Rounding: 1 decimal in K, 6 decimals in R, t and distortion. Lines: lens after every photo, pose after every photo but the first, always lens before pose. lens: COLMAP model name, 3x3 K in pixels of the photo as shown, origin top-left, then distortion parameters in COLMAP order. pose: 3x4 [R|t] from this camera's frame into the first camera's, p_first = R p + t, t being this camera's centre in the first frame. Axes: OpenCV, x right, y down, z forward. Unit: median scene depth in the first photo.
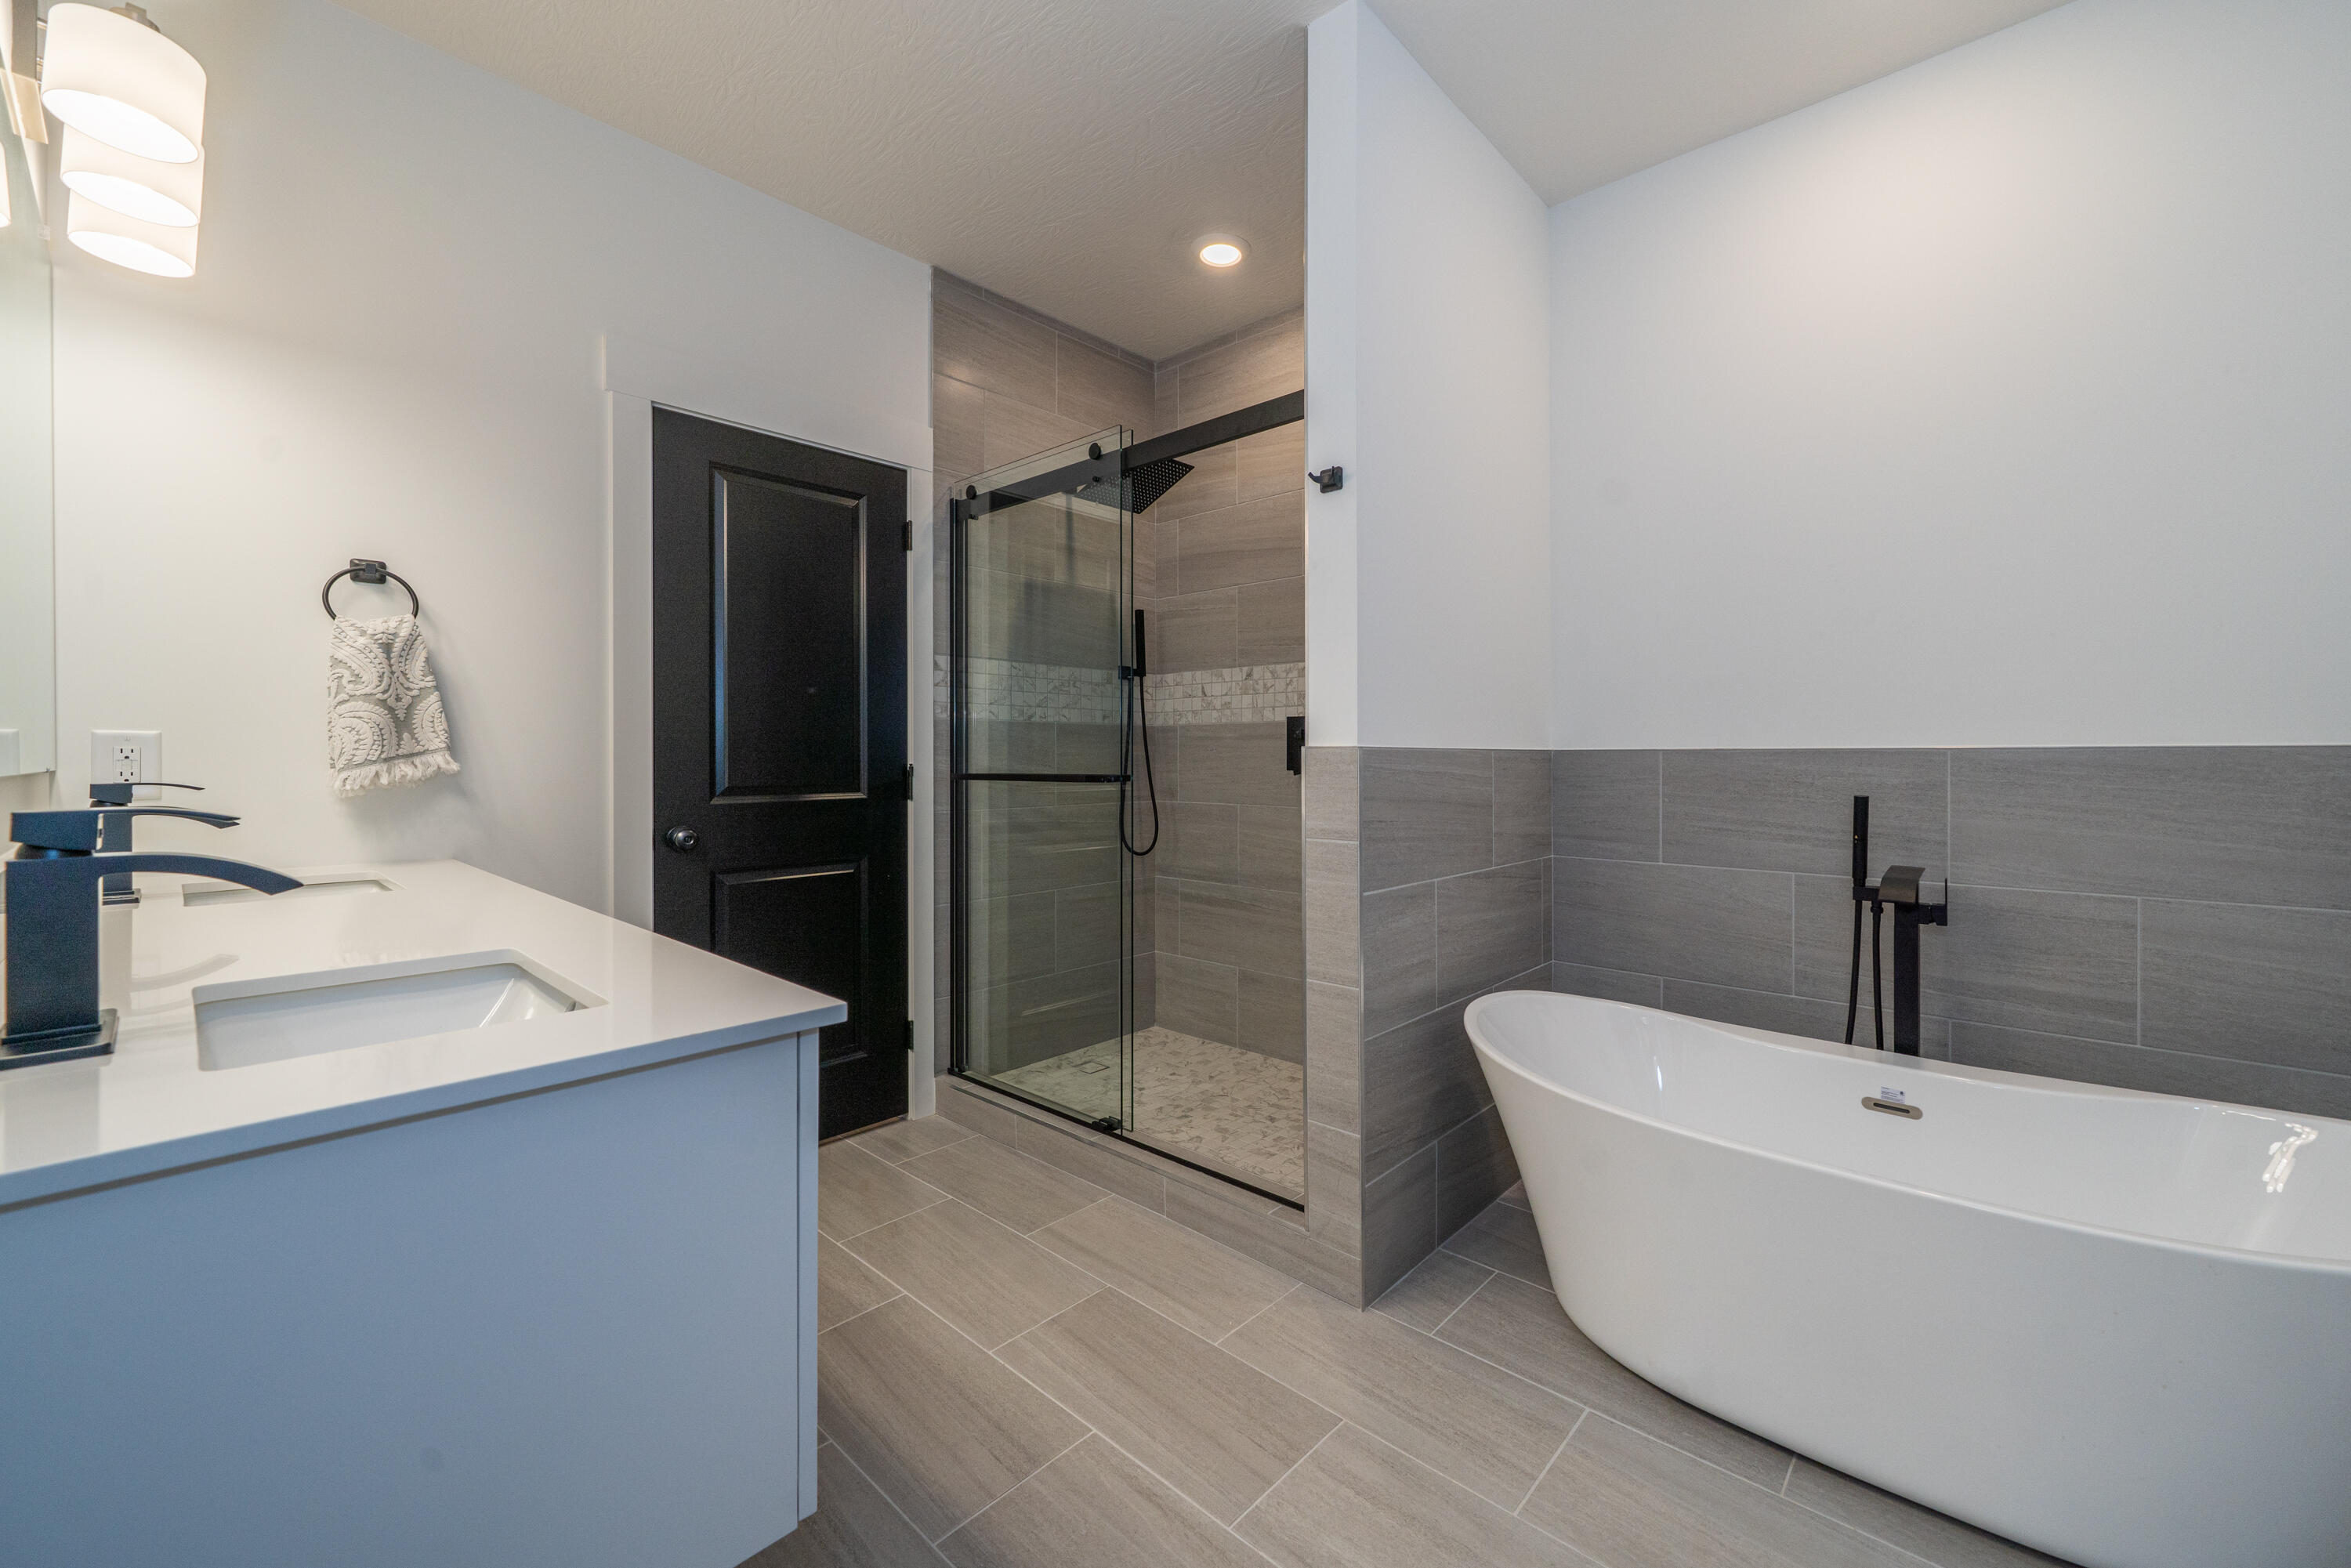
lens RADIAL K [[917.7, 0, 1235.6], [0, 917.7, 783.9], [0, 0, 1]] dist [0.000256, 0.000045]
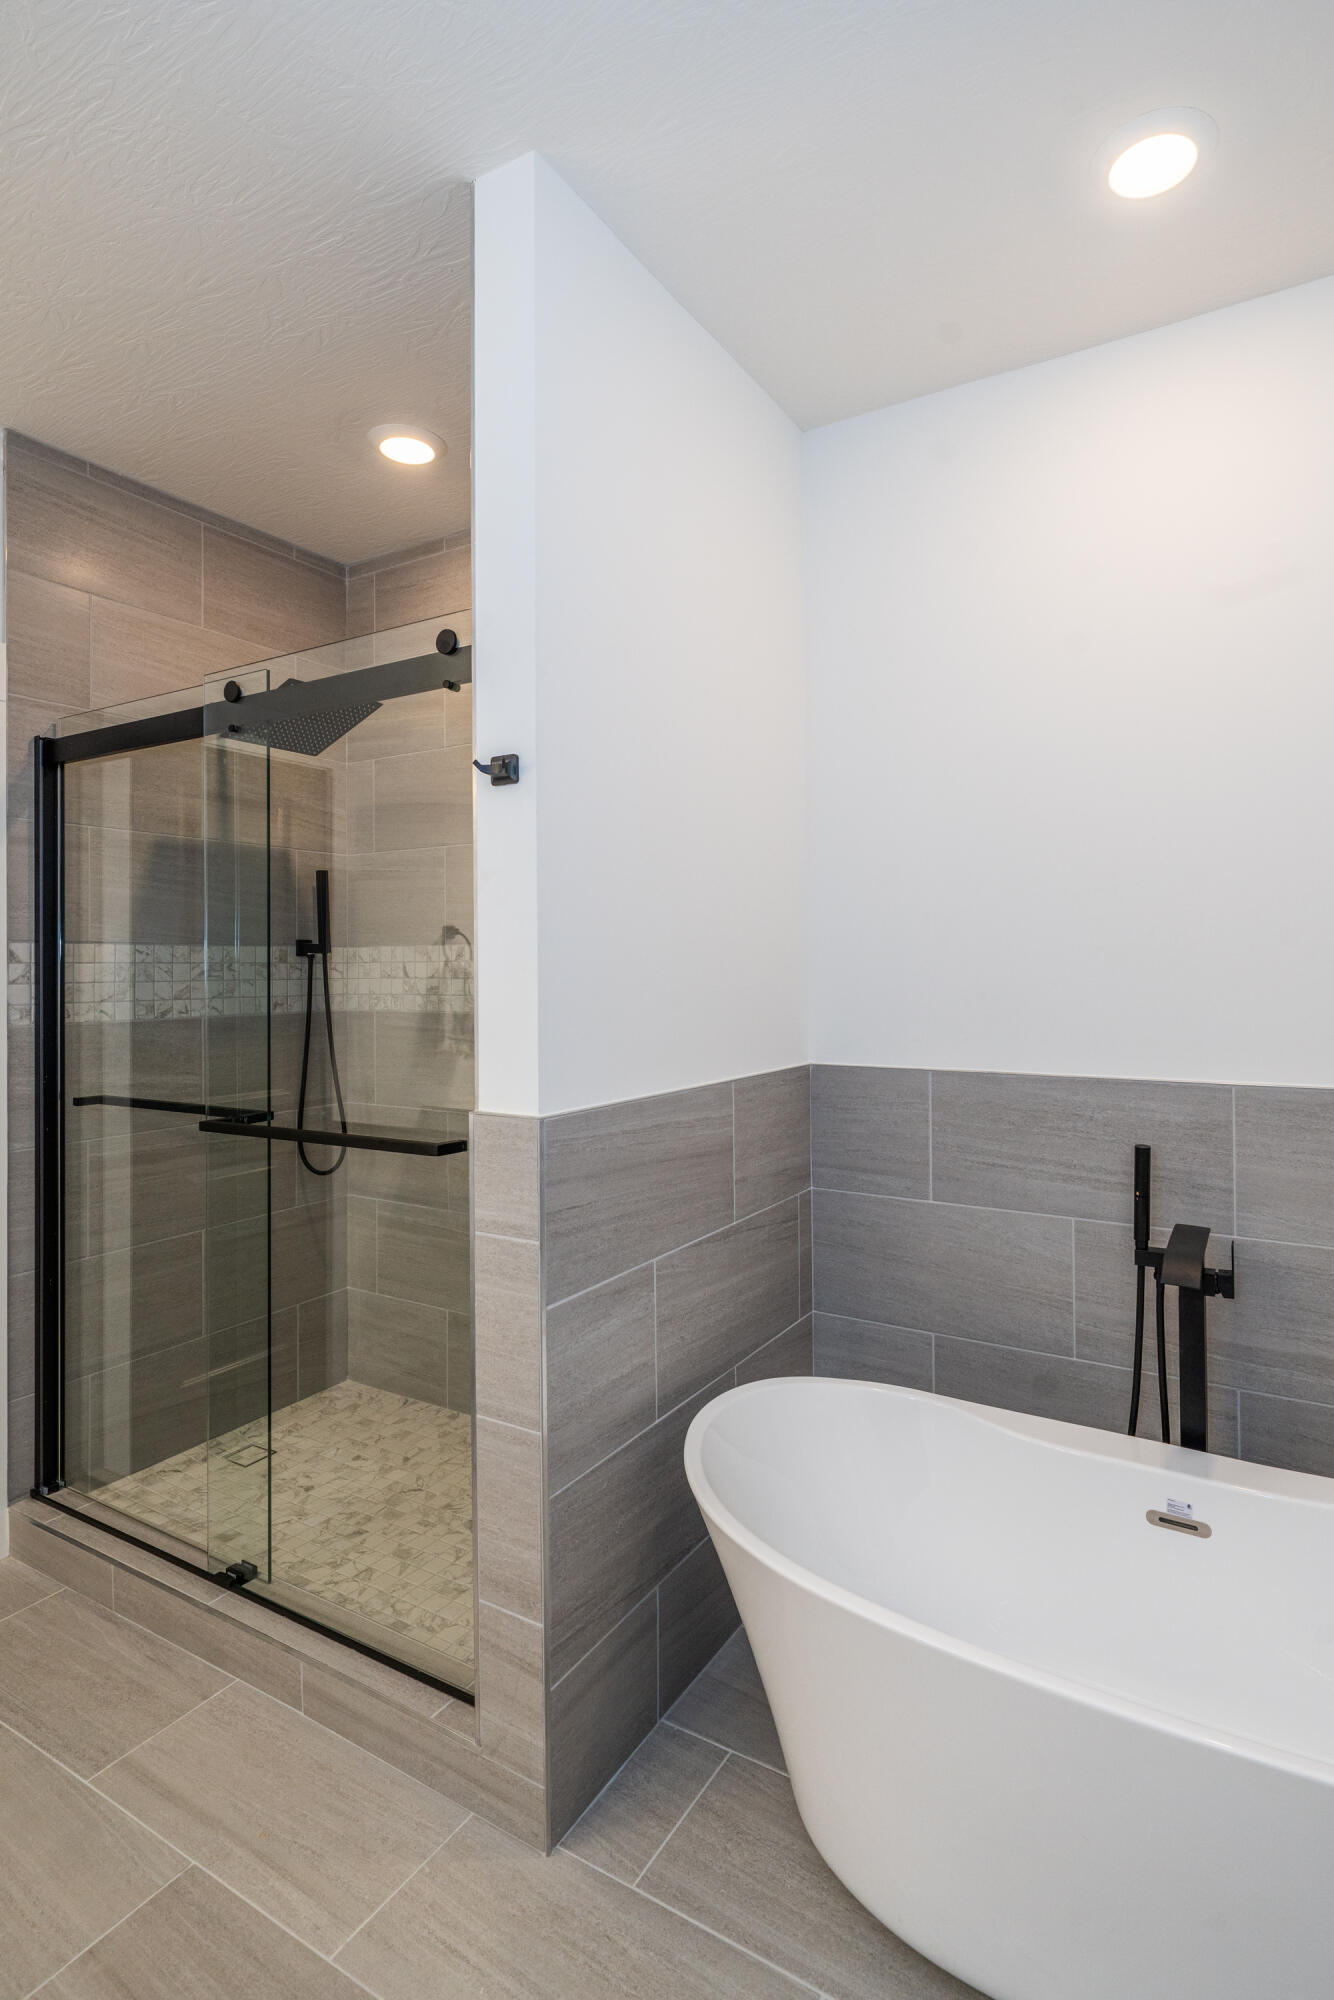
lens RADIAL K [[1037.0, 0, 667.0], [0, 1037.0, 1000.0], [0, 0, 1]] dist [-0.000941, 0.011784]
pose [[0.986920, 0.006722, 0.161072, 0.074465], [-0.002972, 0.999719, -0.023509, -0.089477], [-0.161185, 0.022723, 0.986663, 0.096721]]
